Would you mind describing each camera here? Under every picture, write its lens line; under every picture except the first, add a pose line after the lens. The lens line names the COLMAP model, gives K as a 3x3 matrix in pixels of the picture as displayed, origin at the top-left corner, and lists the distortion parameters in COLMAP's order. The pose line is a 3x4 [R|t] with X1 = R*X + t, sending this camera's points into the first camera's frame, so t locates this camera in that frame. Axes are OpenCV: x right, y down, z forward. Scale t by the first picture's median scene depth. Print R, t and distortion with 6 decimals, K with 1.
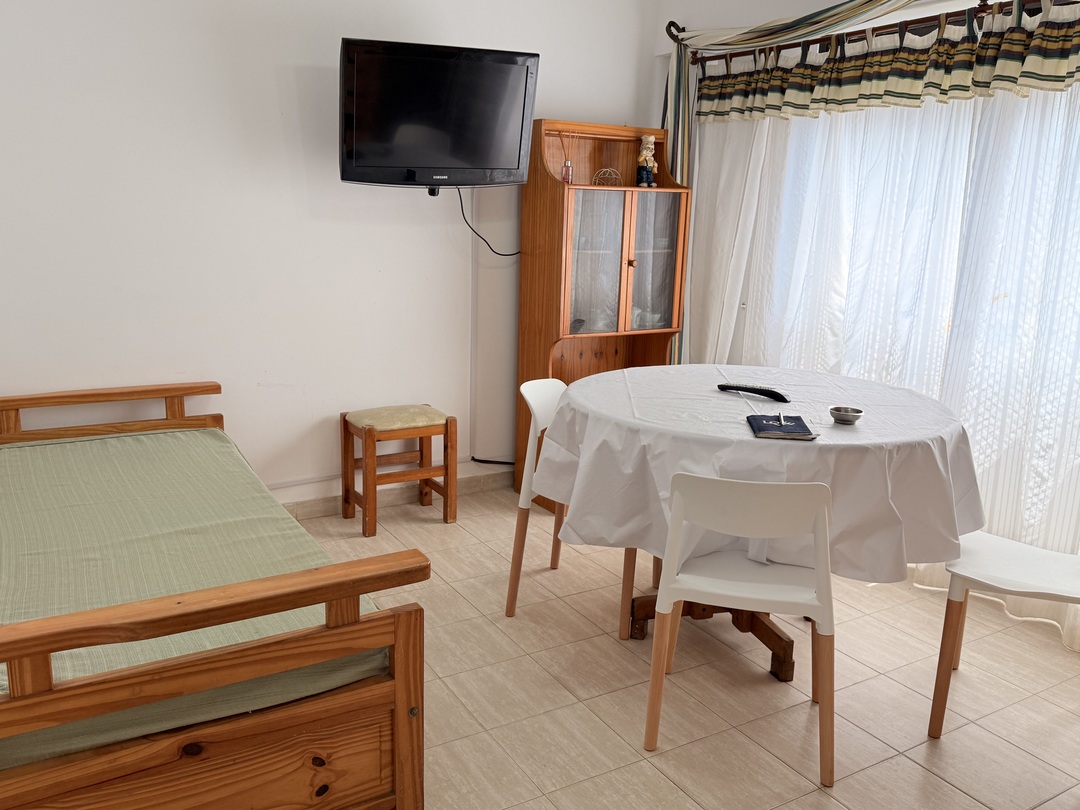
lens RADIAL K [[881.3, 0, 543.5], [0, 881.3, 396.4], [0, 0, 1]] dist [0.047469, -0.070616]
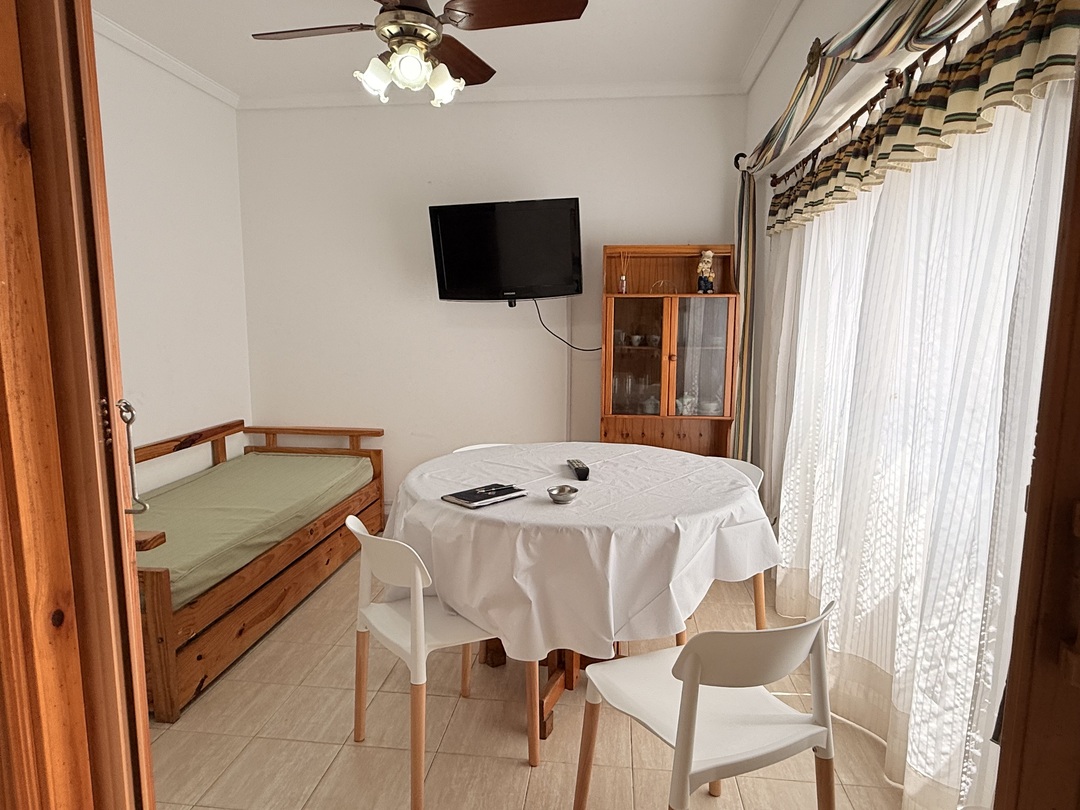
lens RADIAL K [[653.4, 0, 547.8], [0, 653.4, 402.7], [0, 0, 1]] dist [-0.000420, 0.000656]
pose [[0.796402, 0.053101, -0.602431, 0.641395], [-0.107903, 0.992630, -0.055151, -0.035356], [0.595063, 0.108927, 0.796263, 0.286958]]
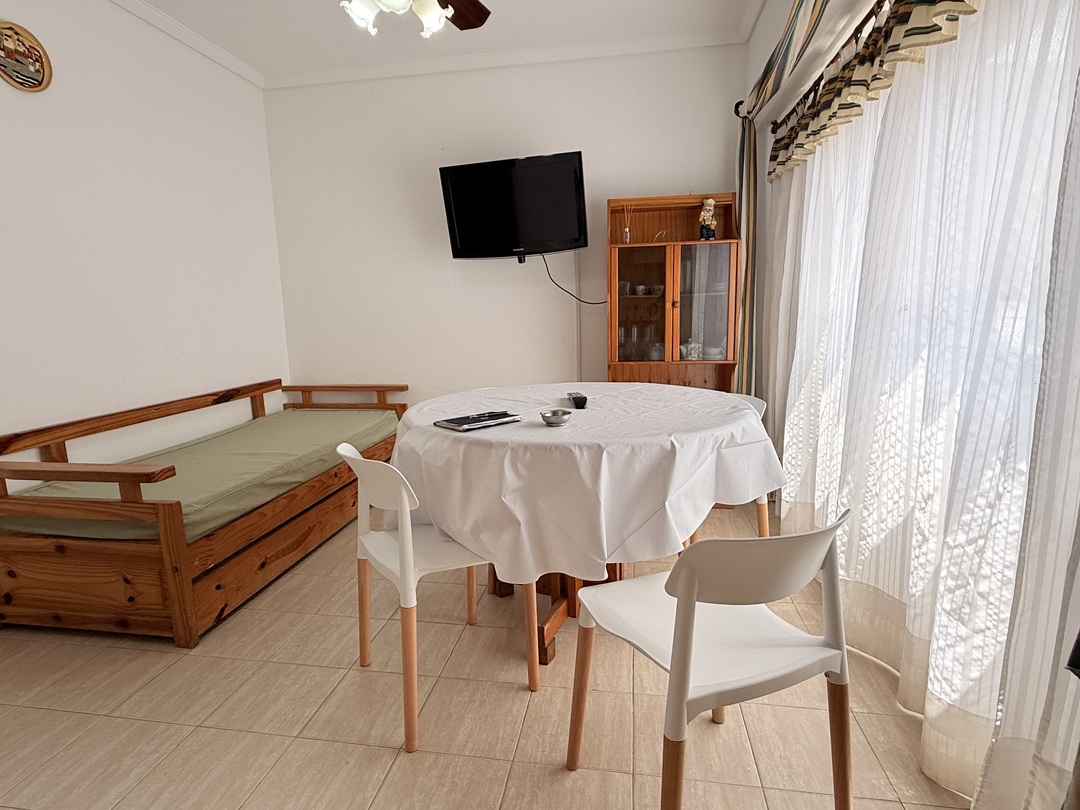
lens RADIAL K [[568.7, 0, 542.9], [0, 568.7, 400.2], [0, 0, 1]] dist [-0.000888, 0.000182]
pose [[0.762177, 0.055959, -0.644946, 0.612150], [-0.087414, 0.996029, -0.016882, 0.010284], [0.641440, 0.069244, 0.764042, 0.389888]]
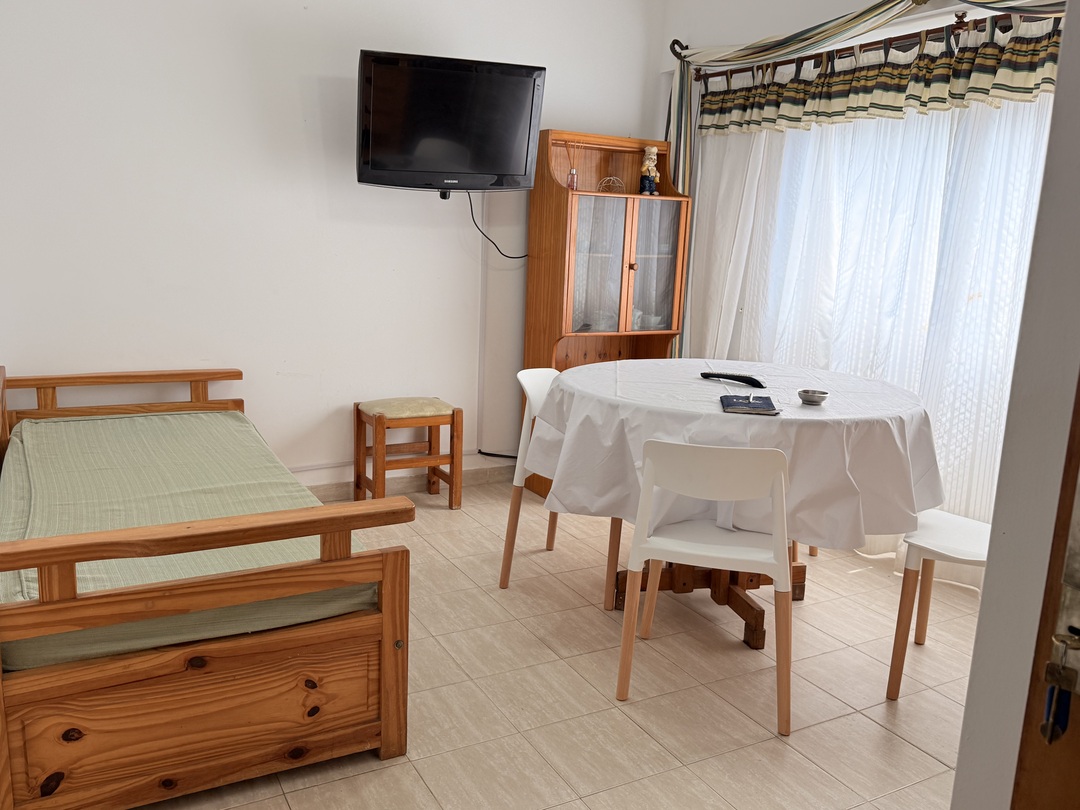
lens RADIAL K [[881.3, 0, 545.9], [0, 881.3, 399.4], [0, 0, 1]] dist [0.047469, -0.070616]
pose [[0.999395, 0.017663, -0.029966, 0.040138], [-0.018404, 0.999527, -0.024644, 0.045754], [0.029516, 0.025181, 0.999247, -0.065386]]
